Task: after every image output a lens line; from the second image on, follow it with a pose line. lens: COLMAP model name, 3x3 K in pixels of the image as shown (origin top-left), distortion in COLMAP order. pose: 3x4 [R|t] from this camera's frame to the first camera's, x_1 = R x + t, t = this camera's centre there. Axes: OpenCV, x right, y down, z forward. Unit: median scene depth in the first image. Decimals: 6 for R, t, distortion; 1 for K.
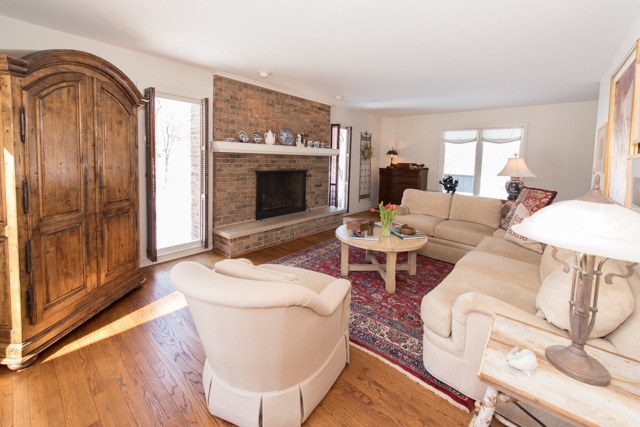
lens RADIAL K [[258.8, 0, 320.0], [0, 258.8, 213.5], [0, 0, 1]] dist [0.000858, 0.000074]
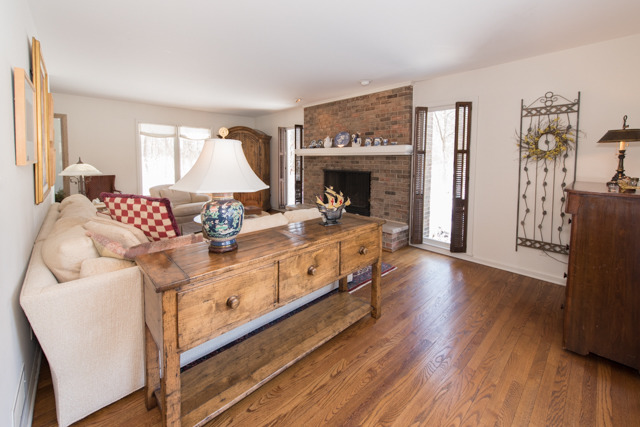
lens RADIAL K [[258.8, 0, 320.0], [0, 258.8, 213.5], [0, 0, 1]] dist [0.000858, 0.000074]
pose [[-0.103426, 0.179157, -0.978369, 0.887928], [-0.218890, 0.955429, 0.198096, -0.173207], [0.970253, 0.234644, -0.059601, 0.937292]]
